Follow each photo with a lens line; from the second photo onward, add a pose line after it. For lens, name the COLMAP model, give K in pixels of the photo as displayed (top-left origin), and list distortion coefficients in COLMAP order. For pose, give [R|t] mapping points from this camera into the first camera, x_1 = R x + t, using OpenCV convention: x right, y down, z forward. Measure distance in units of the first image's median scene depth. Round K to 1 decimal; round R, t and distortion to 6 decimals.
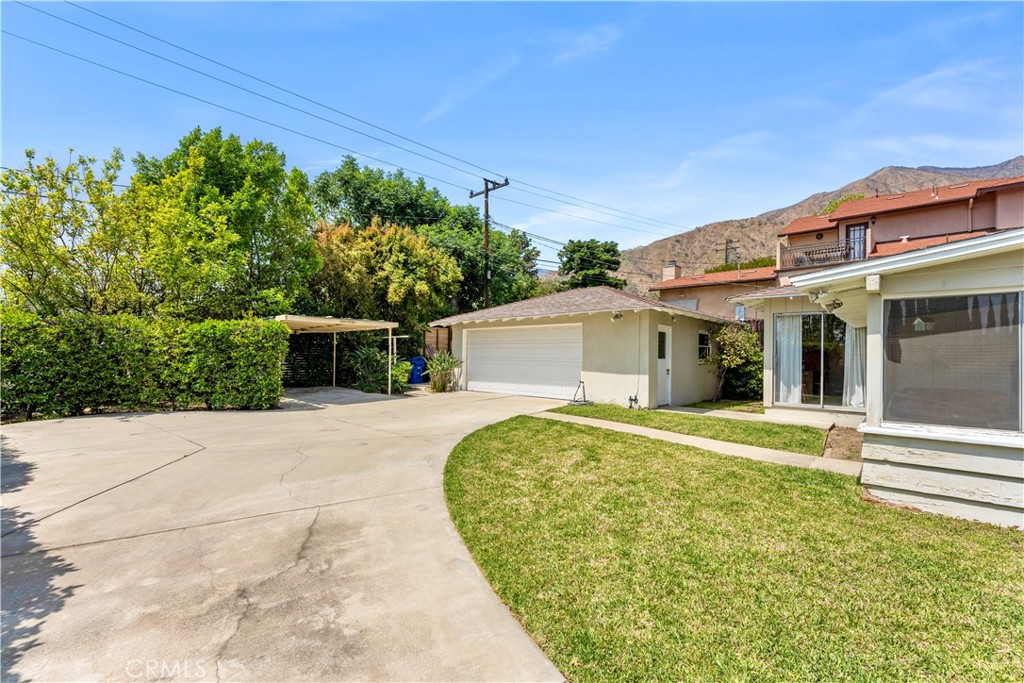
lens RADIAL K [[427.9, 0, 510.9], [0, 427.9, 348.5], [0, 0, 1]] dist [-0.001505, -0.000225]
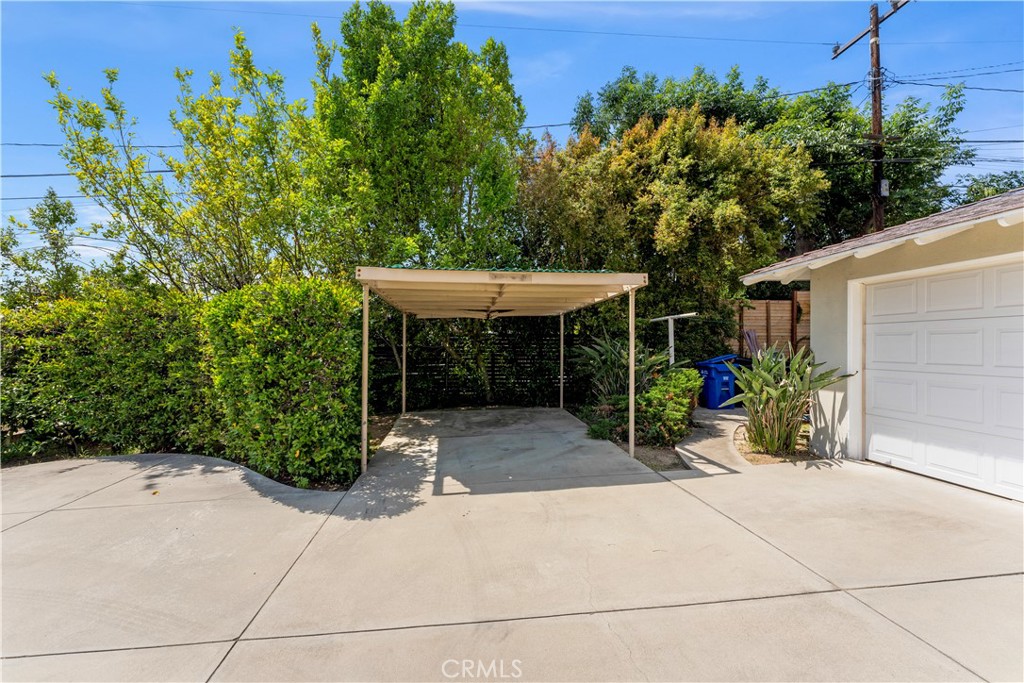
lens RADIAL K [[427.9, 0, 508.7], [0, 427.9, 344.3], [0, 0, 1]] dist [-0.001505, -0.000225]
pose [[0.753452, -0.009924, -0.657428, -0.080462], [0.017027, 0.999845, 0.004421, -0.000388], [0.657283, -0.014525, 0.753504, 0.480997]]
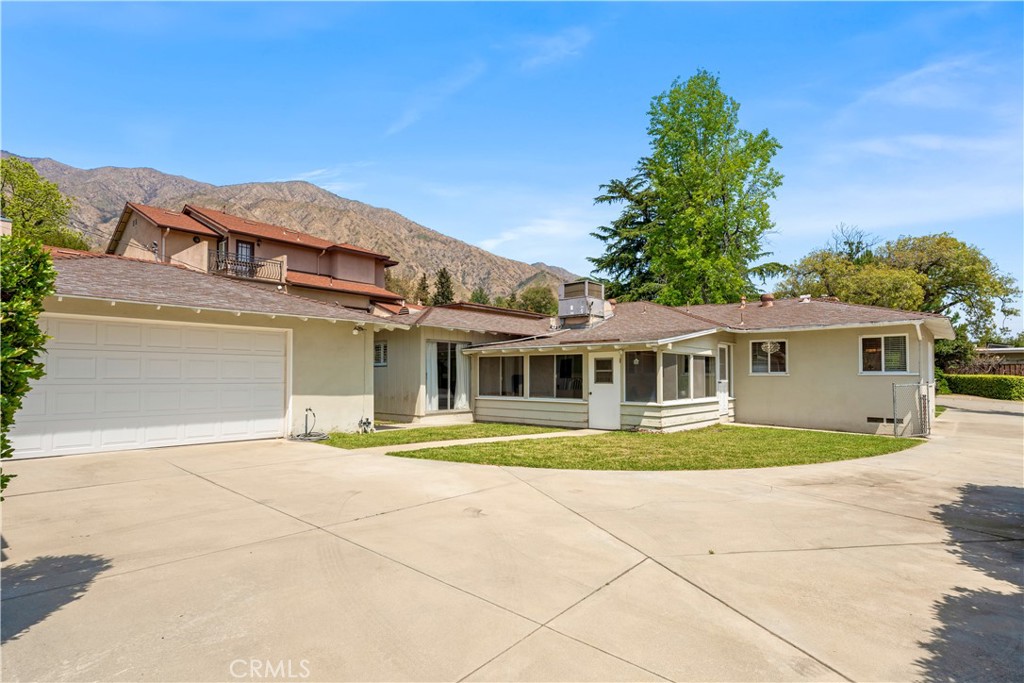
lens RADIAL K [[526.9, 0, 510.0], [0, 526.9, 345.5], [0, 0, 1]] dist [0.006062, 0.001272]
pose [[0.000370, 0.047562, 0.998868, -0.499353], [-0.019789, 0.998673, -0.047546, 0.002511], [-0.999804, -0.019749, 0.001310, 0.425439]]
